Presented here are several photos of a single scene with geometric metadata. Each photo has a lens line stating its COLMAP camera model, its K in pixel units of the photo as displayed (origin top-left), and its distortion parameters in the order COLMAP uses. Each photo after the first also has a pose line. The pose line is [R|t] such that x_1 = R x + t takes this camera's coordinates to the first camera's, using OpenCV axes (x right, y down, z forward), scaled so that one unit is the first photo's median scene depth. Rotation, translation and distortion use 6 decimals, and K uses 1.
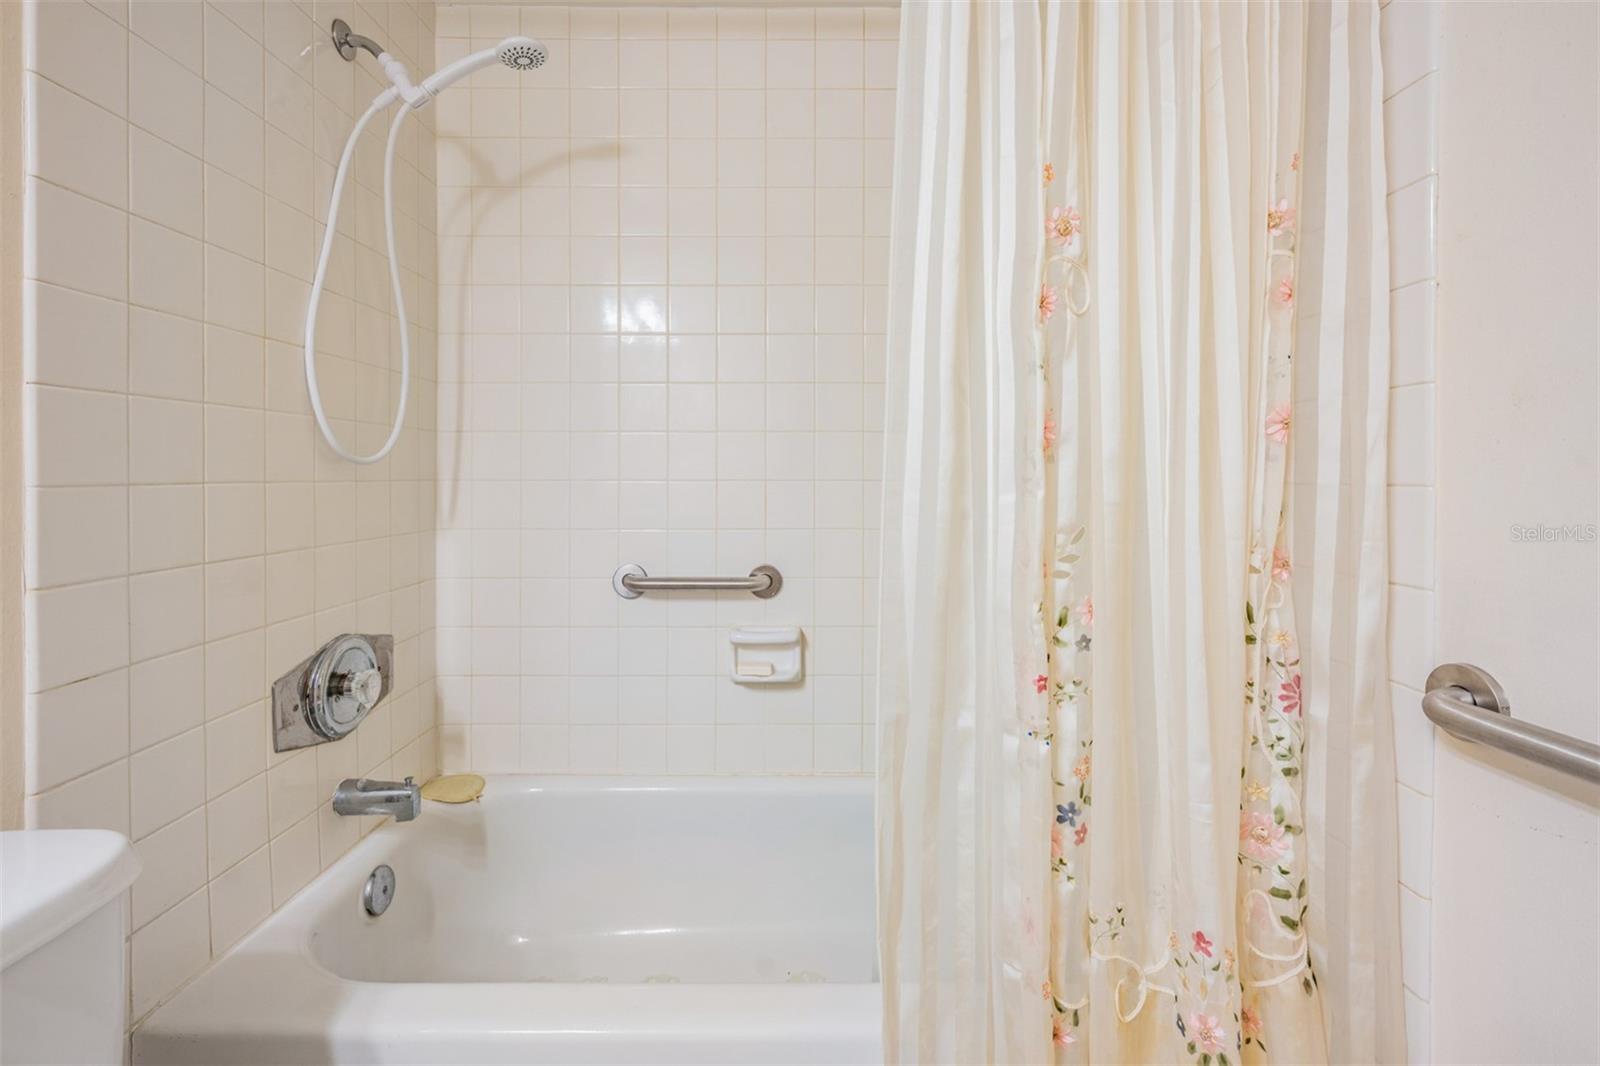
lens RADIAL K [[710.0, 0, 793.9], [0, 710.0, 478.3], [0, 0, 1]] dist [0.000286, -0.000420]
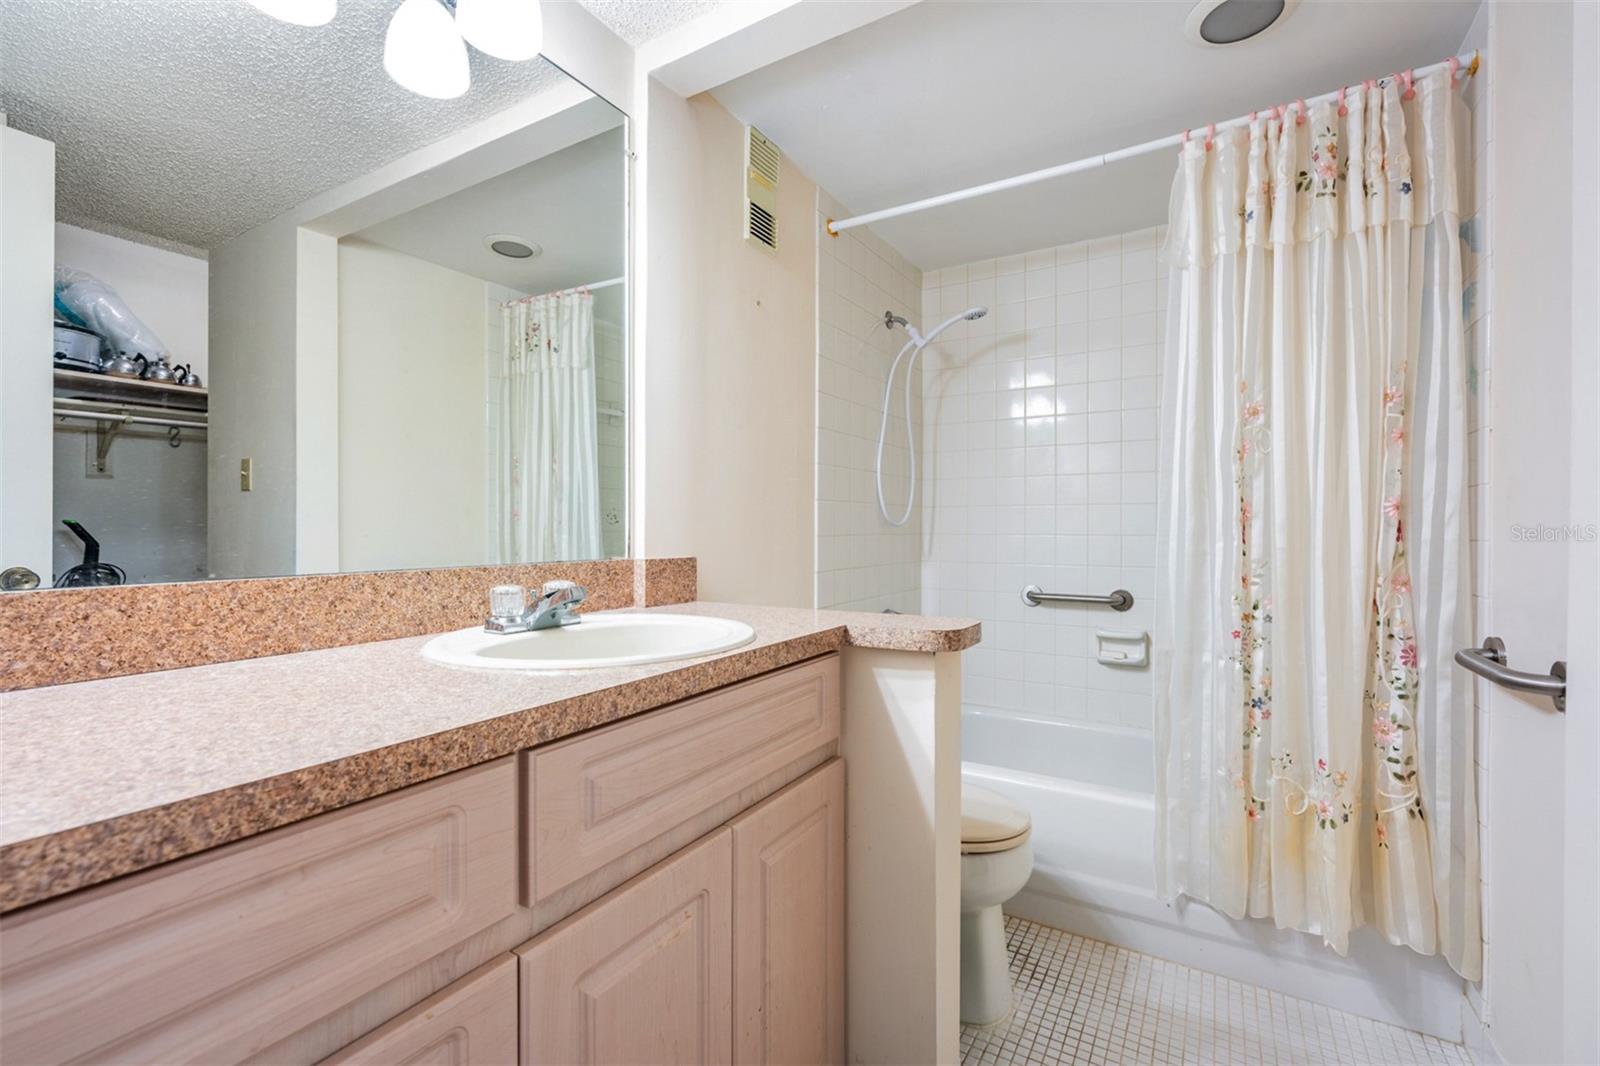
lens RADIAL K [[710.0, 0, 797.7], [0, 710.0, 525.5], [0, 0, 1]] dist [0.000286, -0.000420]
pose [[0.855756, -0.001506, -0.517377, 0.308577], [-0.003550, 0.999955, -0.008782, -0.006389], [0.517367, 0.009352, 0.855713, -1.367952]]
